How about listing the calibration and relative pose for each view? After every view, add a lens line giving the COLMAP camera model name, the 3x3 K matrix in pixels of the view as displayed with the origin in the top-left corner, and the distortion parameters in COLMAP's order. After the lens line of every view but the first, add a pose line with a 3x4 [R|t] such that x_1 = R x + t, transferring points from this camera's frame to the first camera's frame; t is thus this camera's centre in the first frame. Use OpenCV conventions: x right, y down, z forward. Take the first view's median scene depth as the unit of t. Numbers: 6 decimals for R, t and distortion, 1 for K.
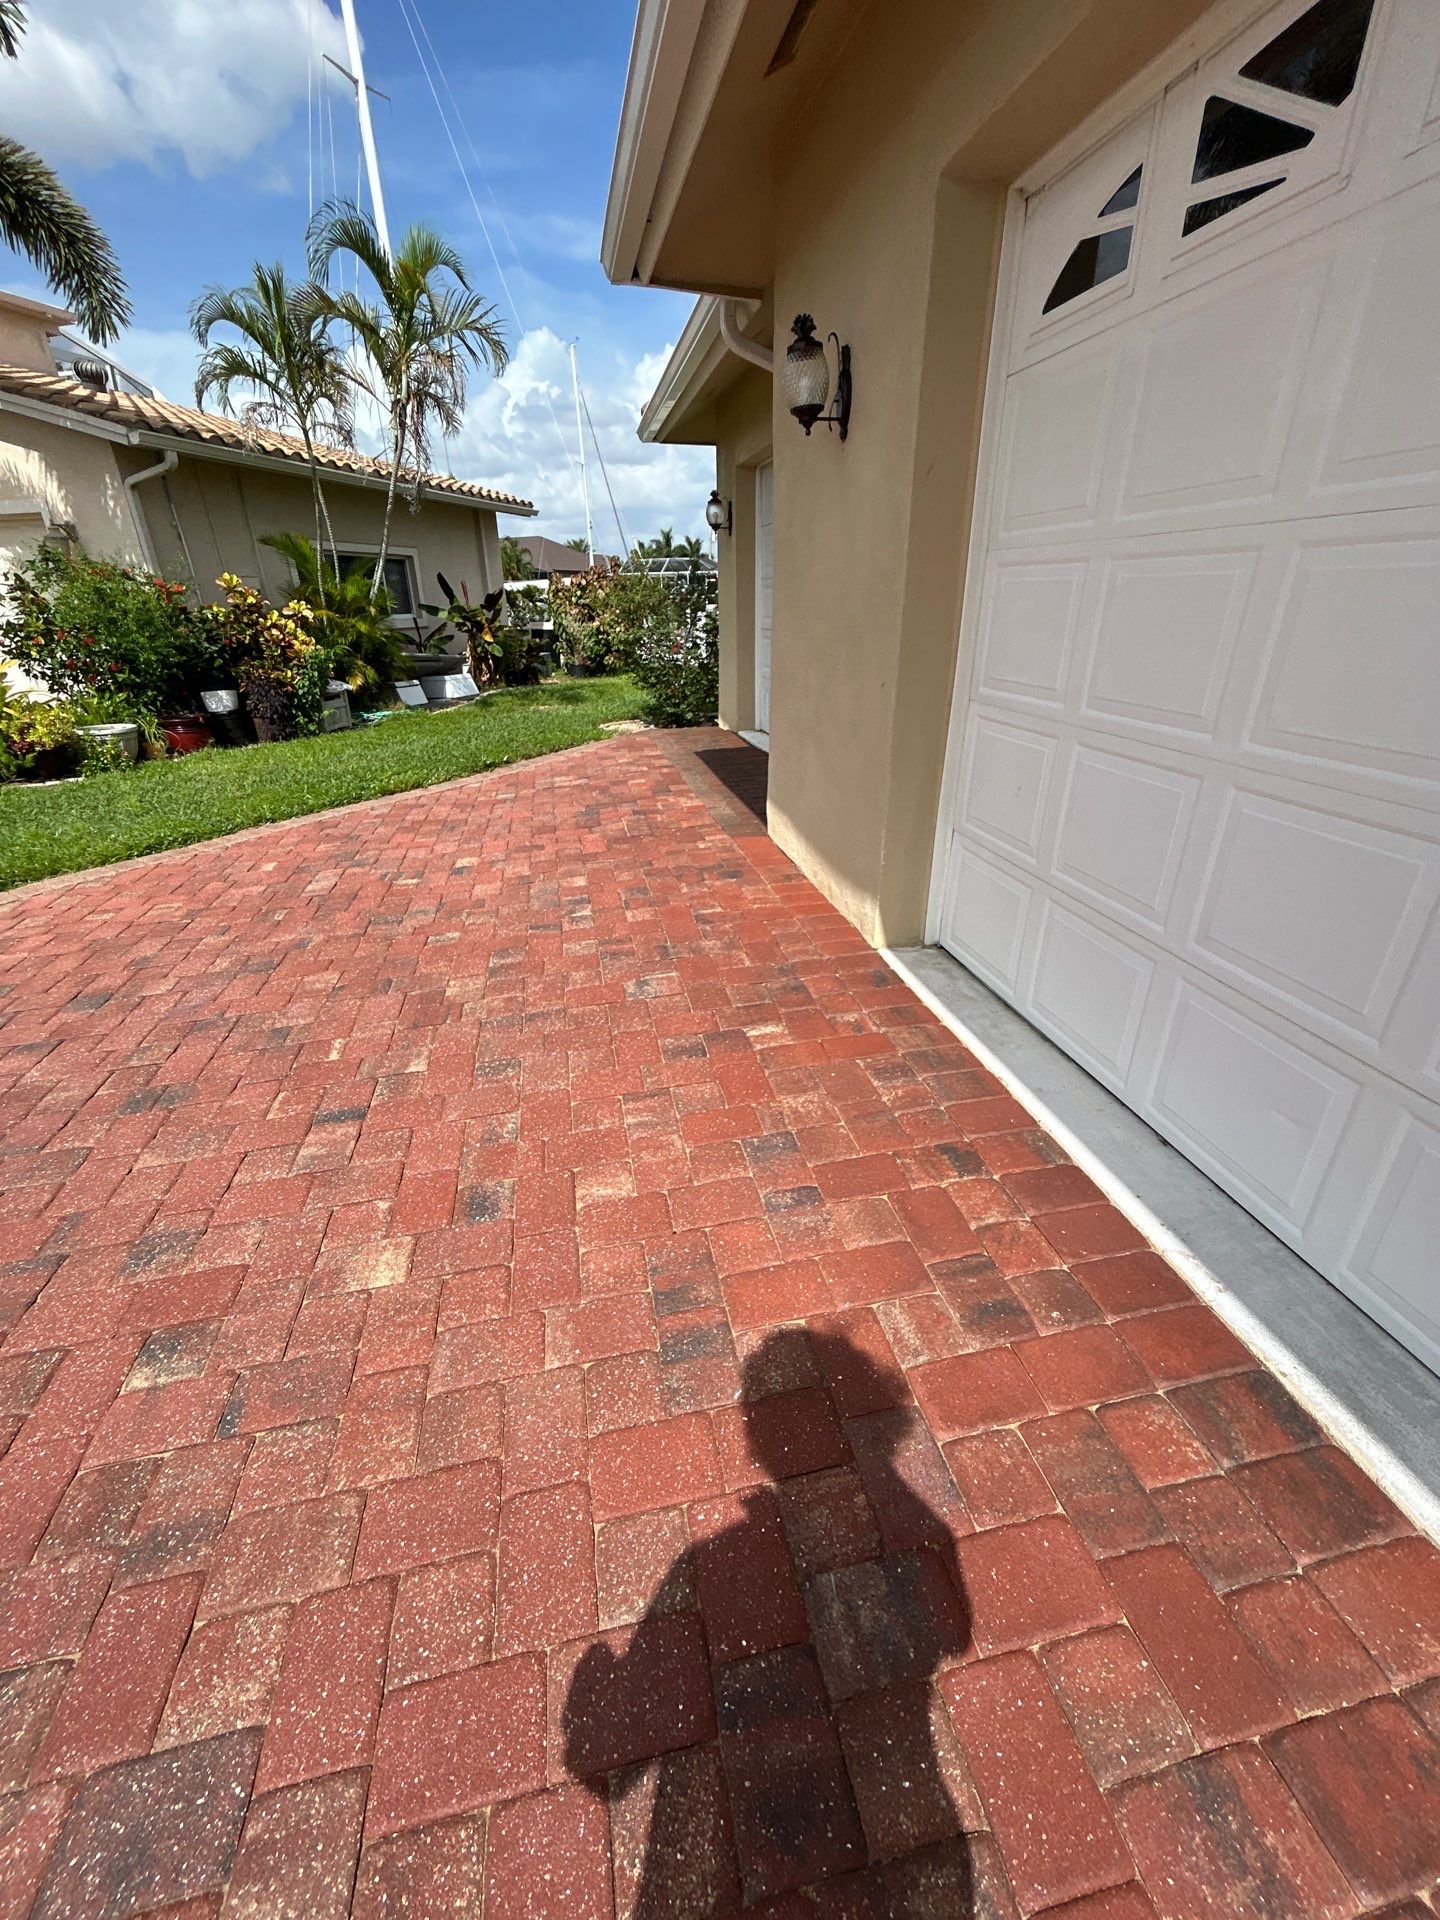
lens RADIAL K [[763.1, 0, 726.9], [0, 763.1, 916.8], [0, 0, 1]] dist [0.011266, 0.000464]
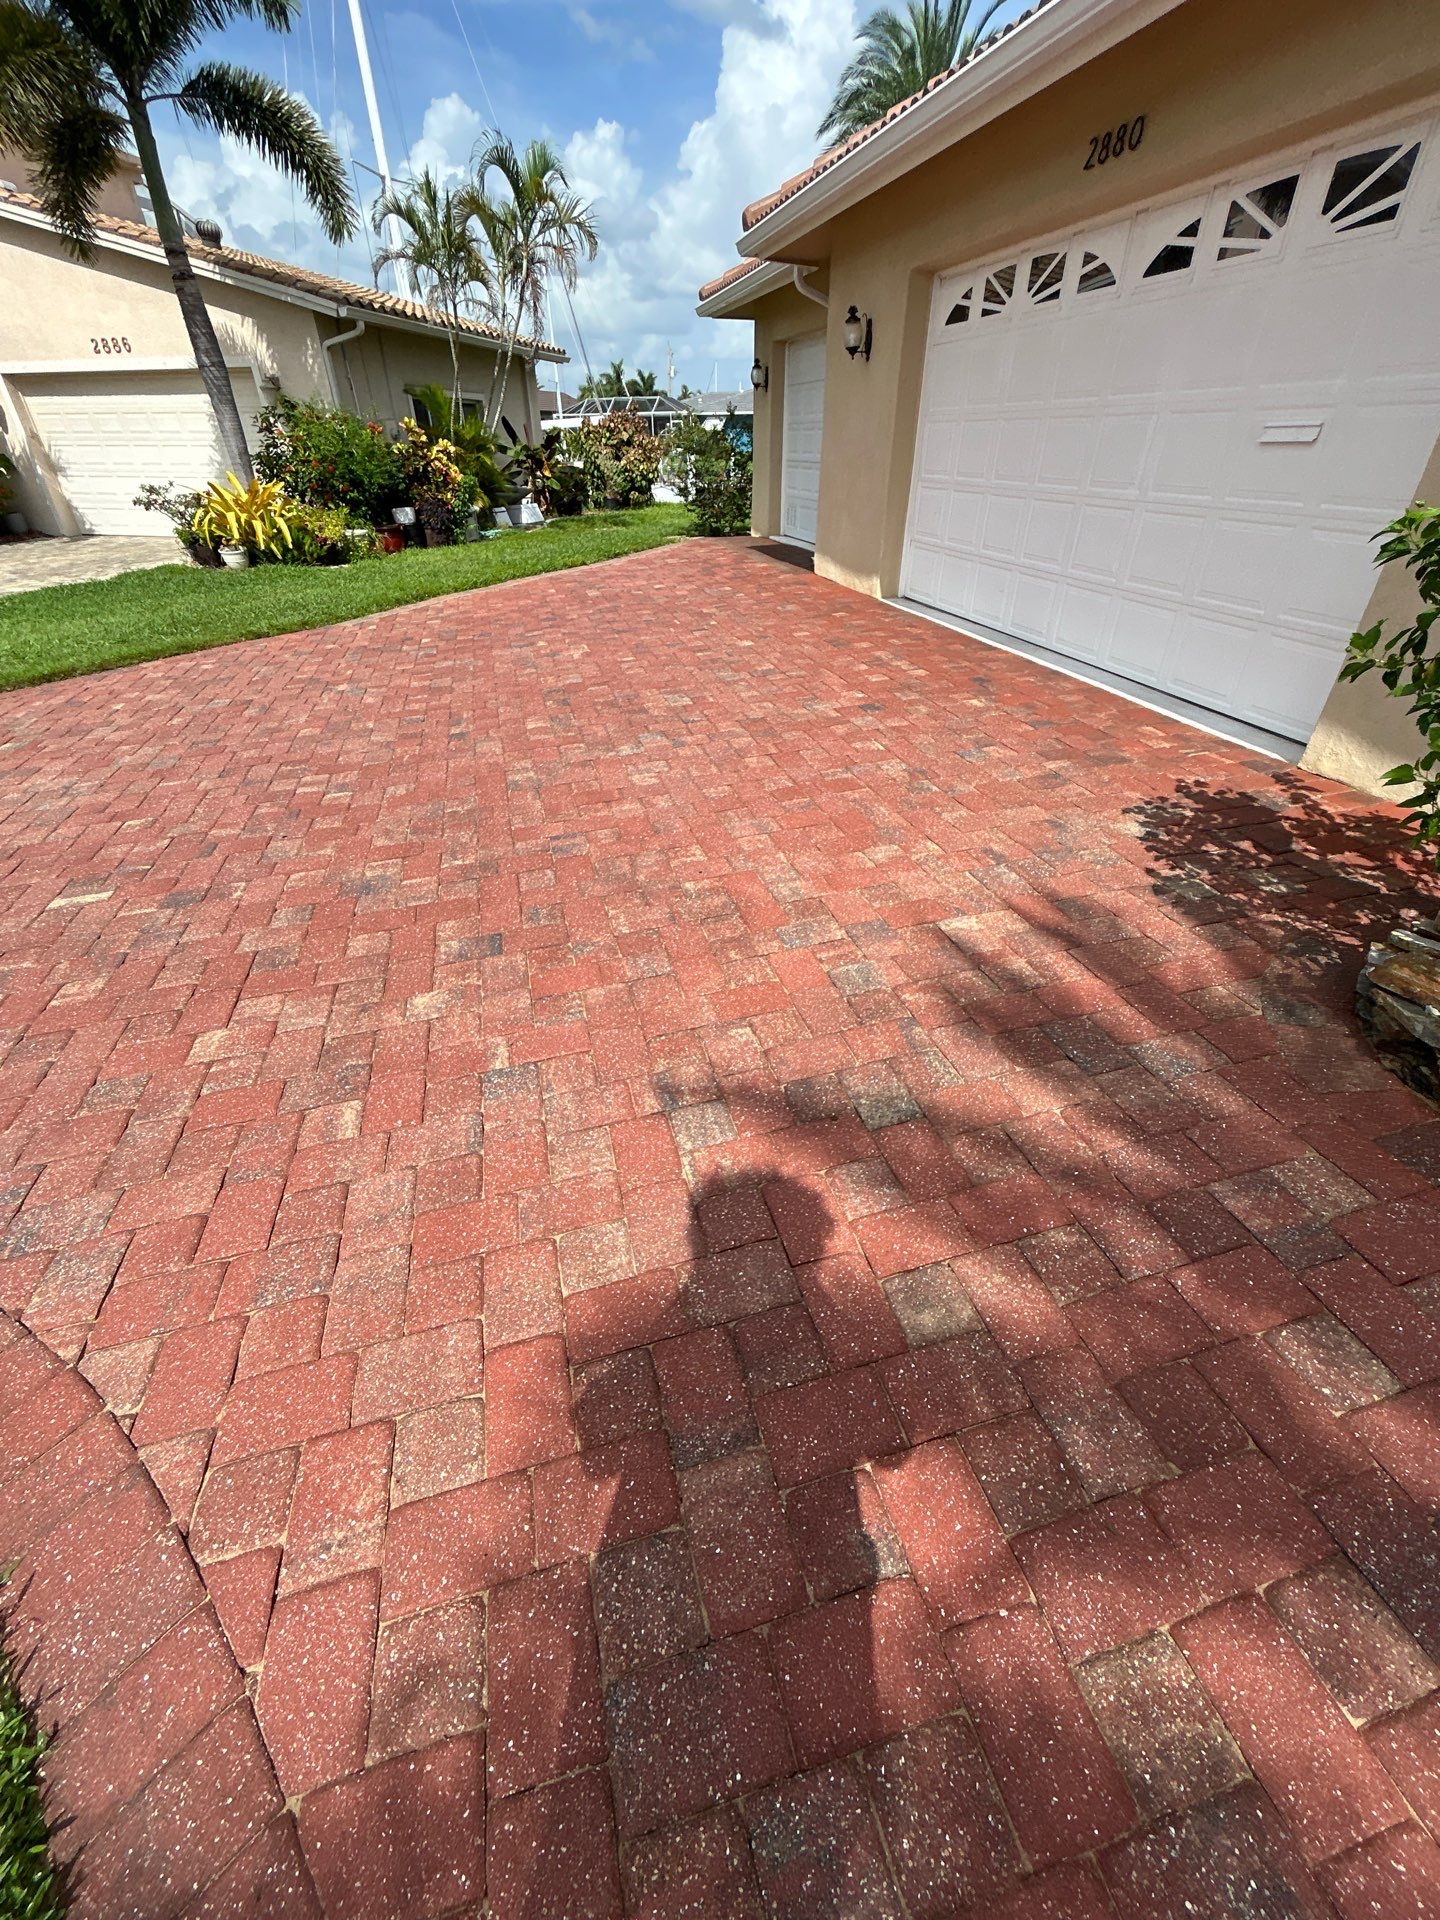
lens RADIAL K [[763.1, 0, 726.9], [0, 763.1, 916.8], [0, 0, 1]] dist [0.011266, 0.000464]
pose [[0.998314, -0.026288, 0.051751, -0.155405], [0.017764, 0.987156, 0.158766, 0.234876], [-0.055260, -0.157579, 0.985959, -0.545000]]
